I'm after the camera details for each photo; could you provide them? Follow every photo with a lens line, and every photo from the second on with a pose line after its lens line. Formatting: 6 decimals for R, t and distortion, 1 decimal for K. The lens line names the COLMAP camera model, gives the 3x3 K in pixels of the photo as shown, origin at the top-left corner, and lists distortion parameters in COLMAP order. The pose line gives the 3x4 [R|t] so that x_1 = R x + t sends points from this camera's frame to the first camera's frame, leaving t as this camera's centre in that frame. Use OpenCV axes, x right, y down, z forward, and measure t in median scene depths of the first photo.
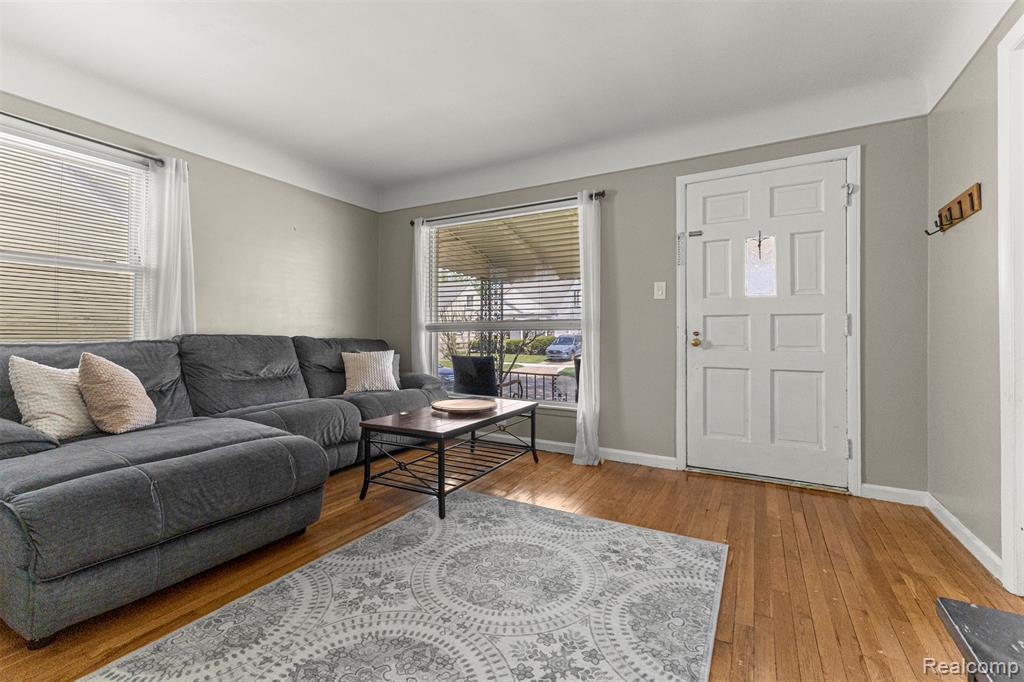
lens RADIAL K [[443.2, 0, 503.6], [0, 443.2, 318.7], [0, 0, 1]] dist [0.010958, -0.002706]
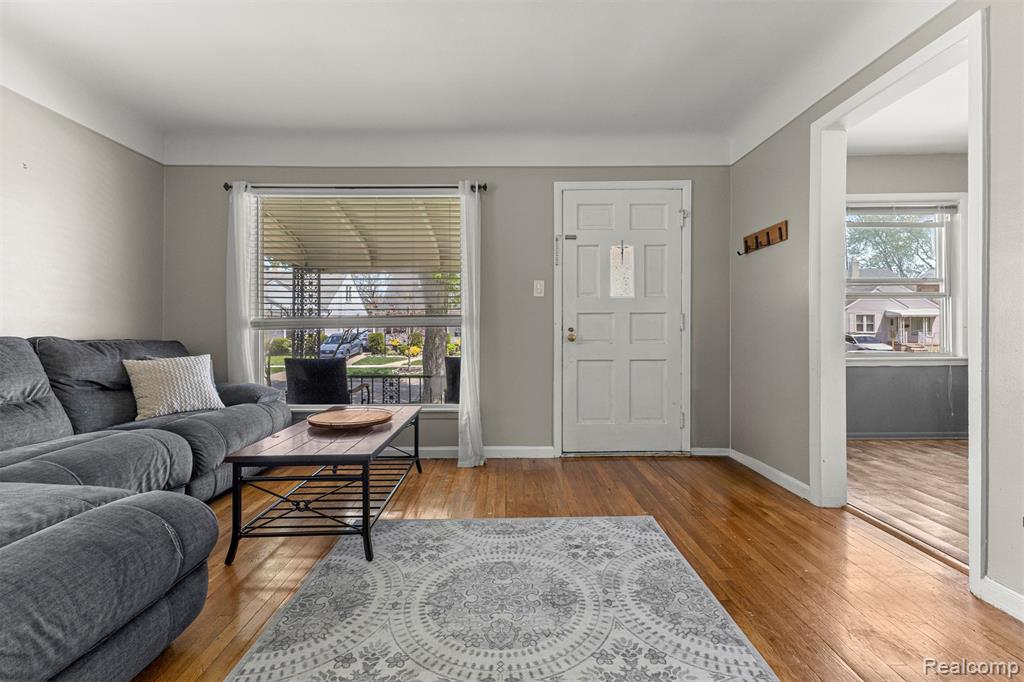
lens RADIAL K [[443.2, 0, 511.1], [0, 443.2, 325.4], [0, 0, 1]] dist [0.010958, -0.002706]
pose [[0.866340, -0.000199, 0.499454, -0.275361], [-0.010059, 0.999790, 0.017846, 0.006111], [-0.499353, -0.020485, 0.866156, 0.156611]]
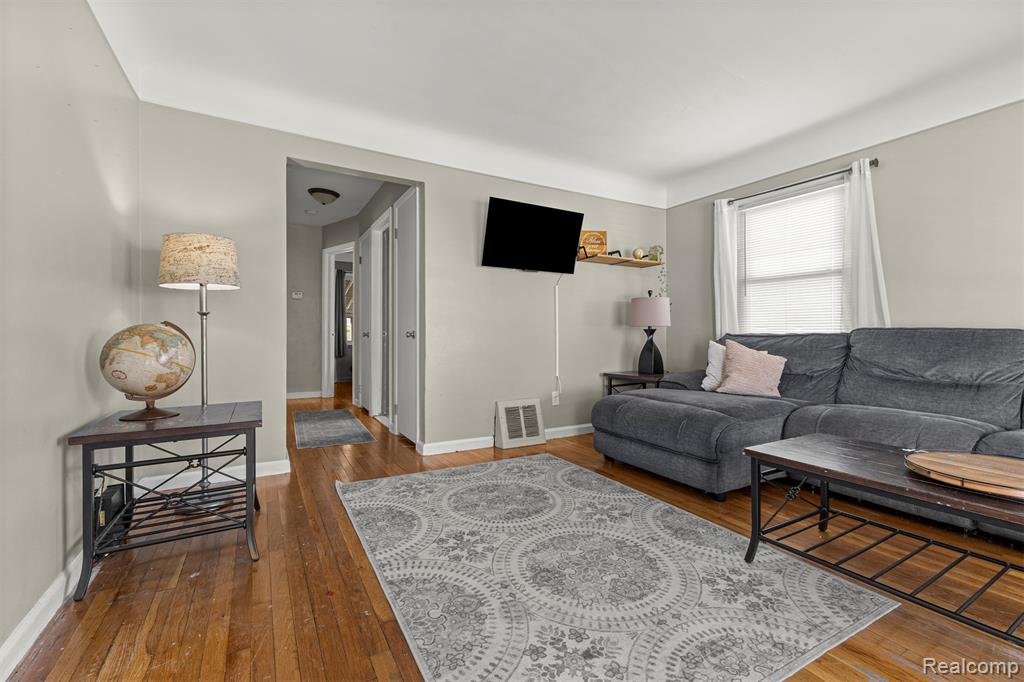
lens RADIAL K [[443.2, 0, 526.2], [0, 443.2, 334.2], [0, 0, 1]] dist [0.010958, -0.002706]
pose [[-0.486512, -0.004300, -0.873663, 0.621887], [0.026595, 0.999452, -0.019729, 0.053511], [0.873269, -0.032834, -0.486131, 0.906890]]
